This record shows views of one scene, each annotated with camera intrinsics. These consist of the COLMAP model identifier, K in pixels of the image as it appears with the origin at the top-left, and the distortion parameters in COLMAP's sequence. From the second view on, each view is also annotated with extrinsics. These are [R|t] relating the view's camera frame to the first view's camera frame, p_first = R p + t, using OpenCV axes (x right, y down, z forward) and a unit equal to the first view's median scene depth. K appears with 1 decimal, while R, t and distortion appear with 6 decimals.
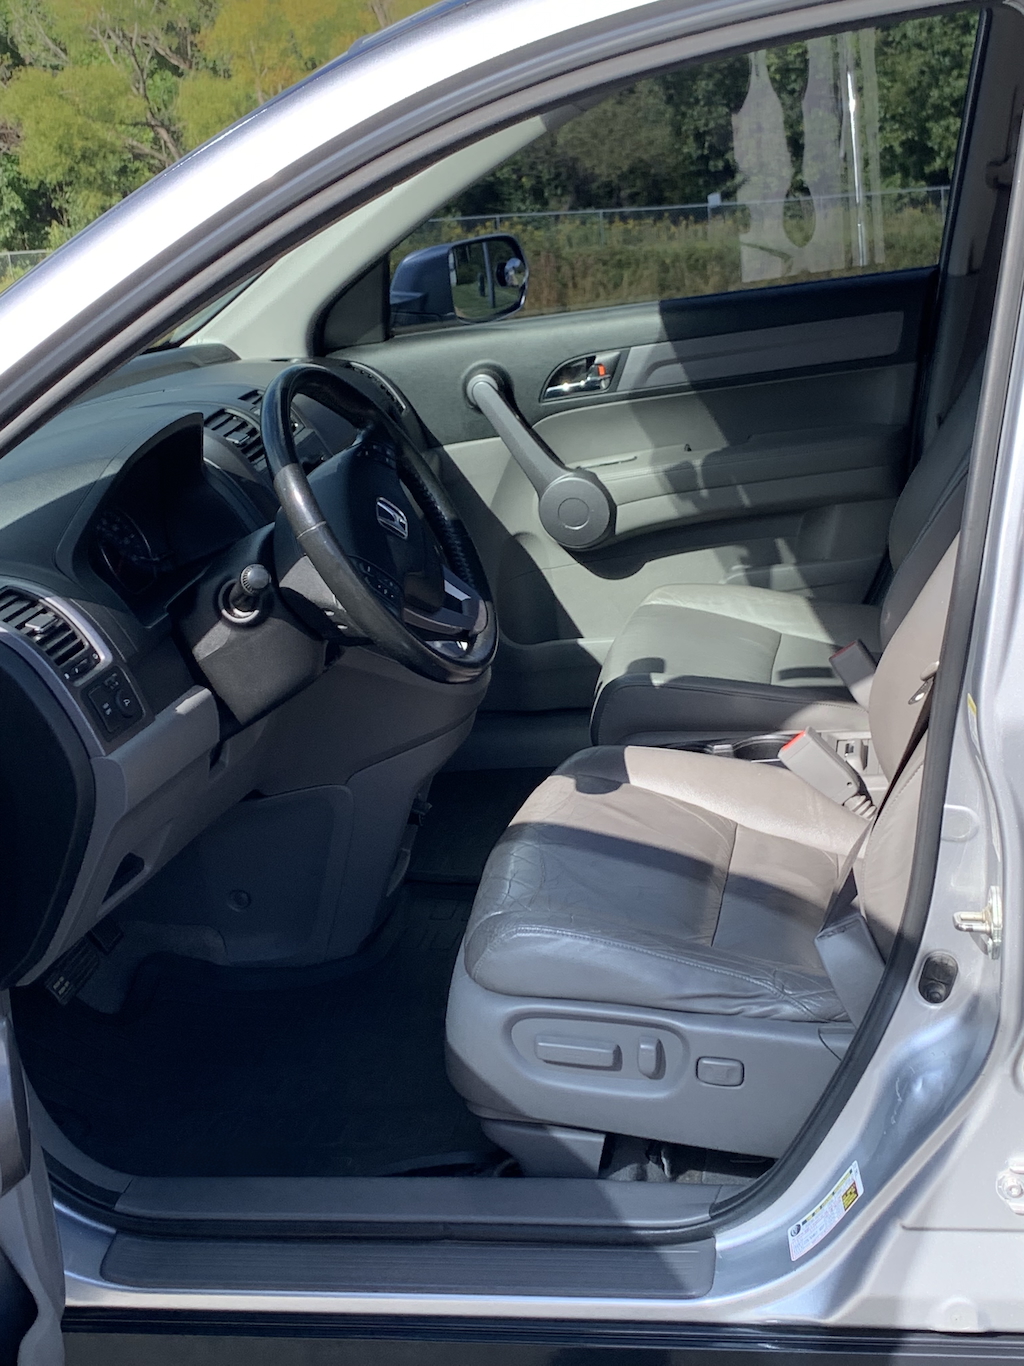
lens RADIAL K [[1993.9, 0, 512.0], [0, 1993.9, 683.0], [0, 0, 1]] dist [0.163792, -0.488964]
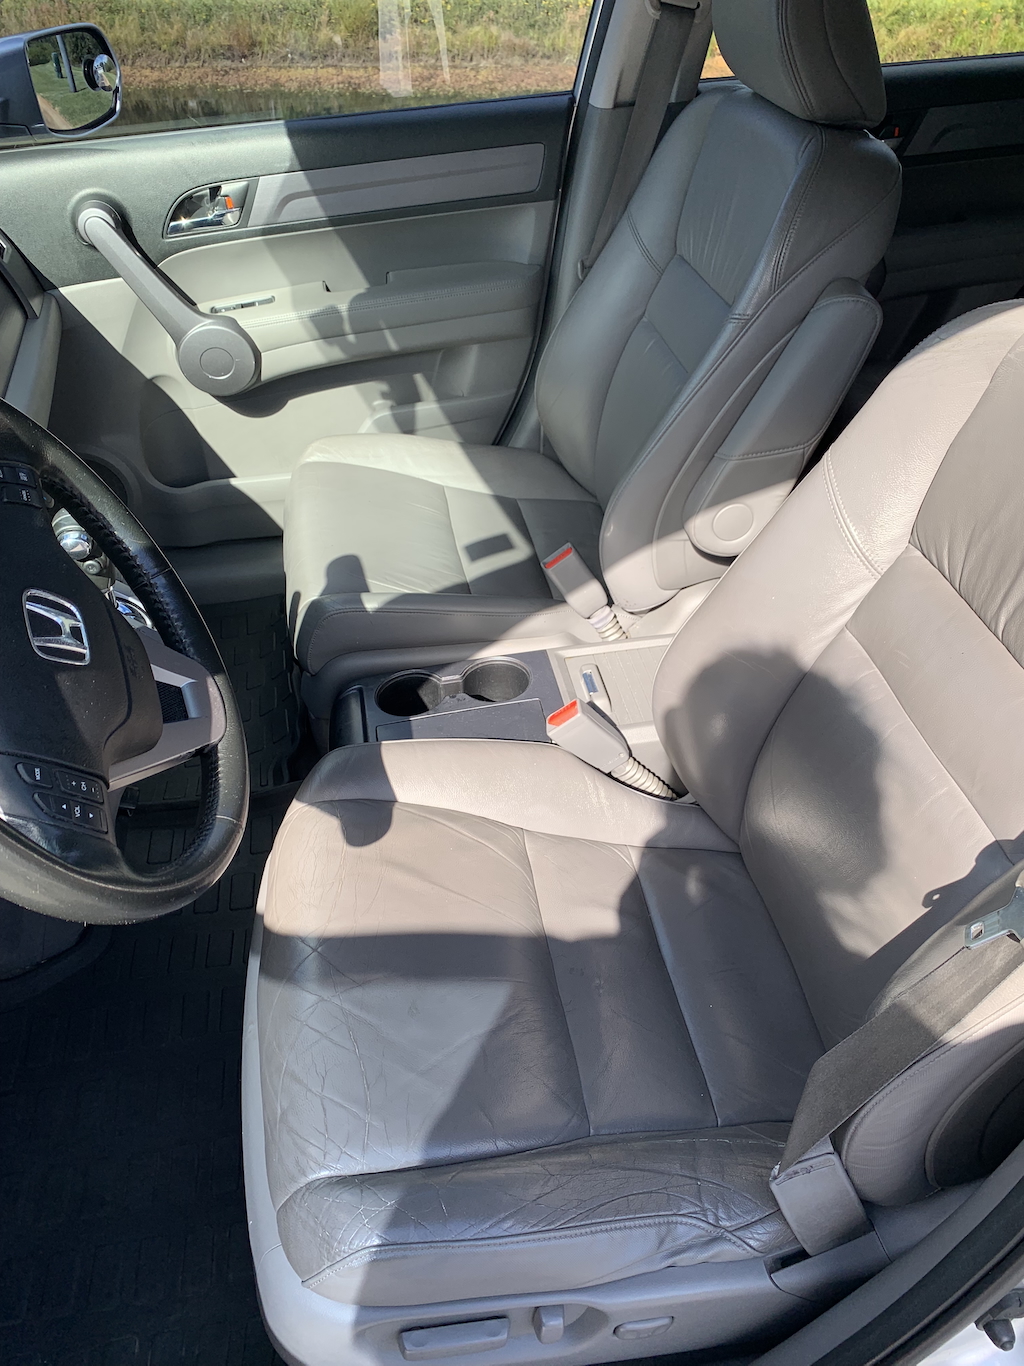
lens RADIAL K [[1059.3, 0, 512.0], [0, 1059.3, 683.0], [0, 0, 1]] dist [0.005284, -0.000664]
pose [[0.933375, -0.148872, 0.326569, -0.026422], [0.026540, 0.936051, 0.350861, -0.116523], [-0.357919, -0.318818, 0.877638, 0.452289]]
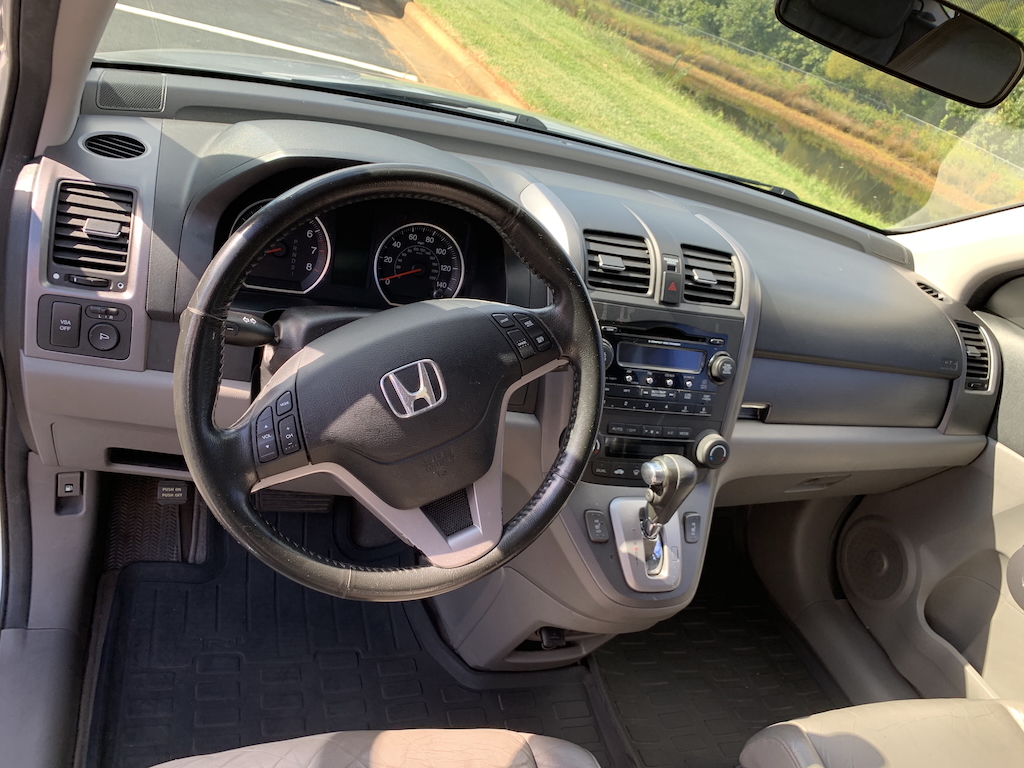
lens RADIAL K [[794.1, 0, 512.0], [0, 794.1, 384.0], [0, 0, 1]] dist [0.005284, -0.000664]
pose [[0.415726, 0.647530, -0.638652, 0.107276], [-0.572730, 0.731877, 0.369236, -0.151657], [0.706507, 0.212274, 0.675121, 0.542506]]
